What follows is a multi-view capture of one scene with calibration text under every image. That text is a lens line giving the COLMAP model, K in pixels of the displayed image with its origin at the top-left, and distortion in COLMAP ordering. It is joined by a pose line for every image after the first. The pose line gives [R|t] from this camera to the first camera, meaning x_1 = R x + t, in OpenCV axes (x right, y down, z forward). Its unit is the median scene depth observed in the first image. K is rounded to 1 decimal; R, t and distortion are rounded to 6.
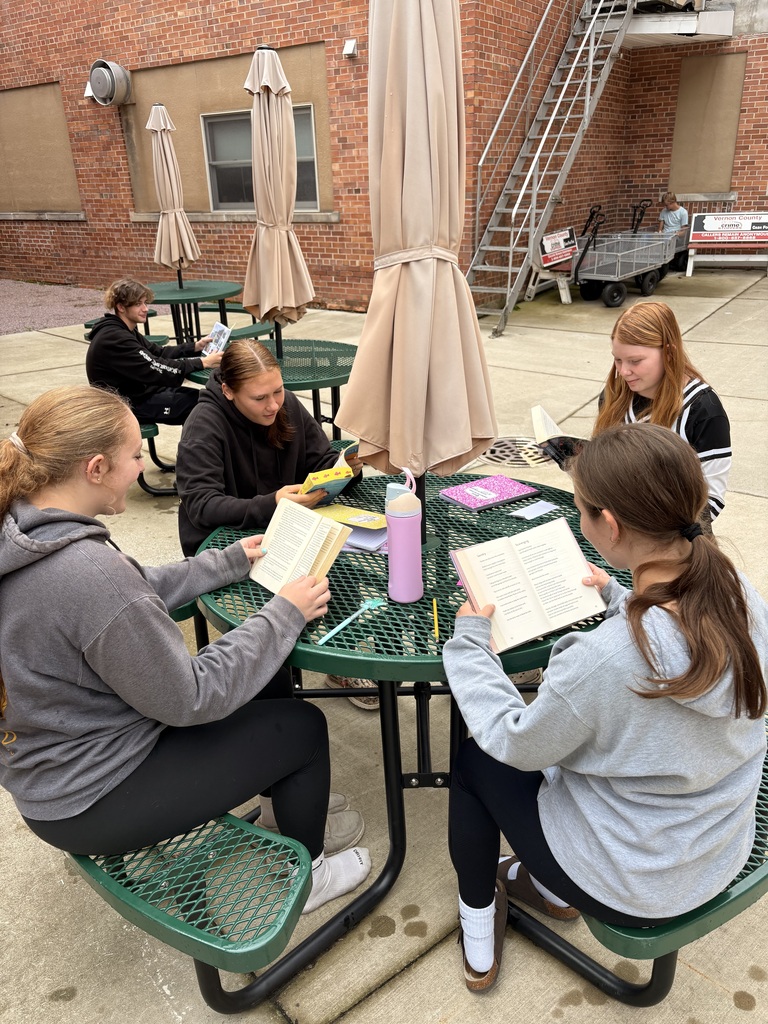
lens RADIAL K [[780.5, 0, 383.3], [0, 780.5, 522.9], [0, 0, 1]] dist [0.001391, -0.018859]
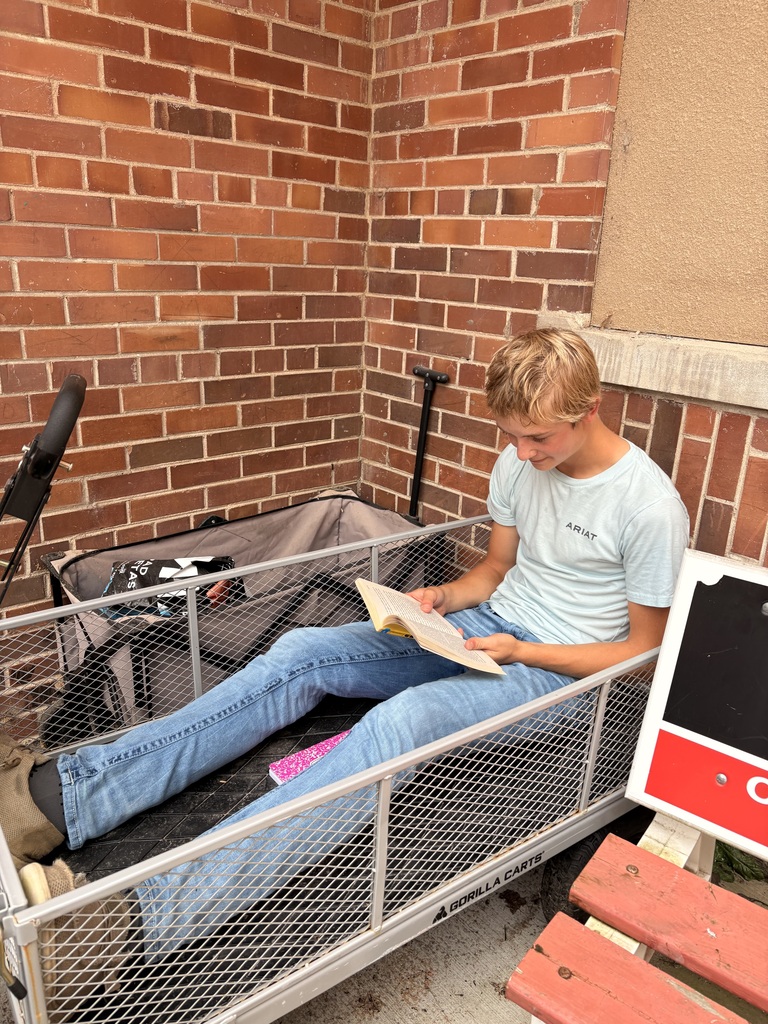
lens RADIAL K [[780.5, 0, 387.0], [0, 780.5, 510.6], [0, 0, 1]] dist [0.001391, -0.018859]
pose [[0.964347, 0.155869, -0.213870, 0.397394], [-0.175244, 0.981685, -0.074725, -0.403848], [0.198306, 0.109540, 0.974000, 0.930917]]
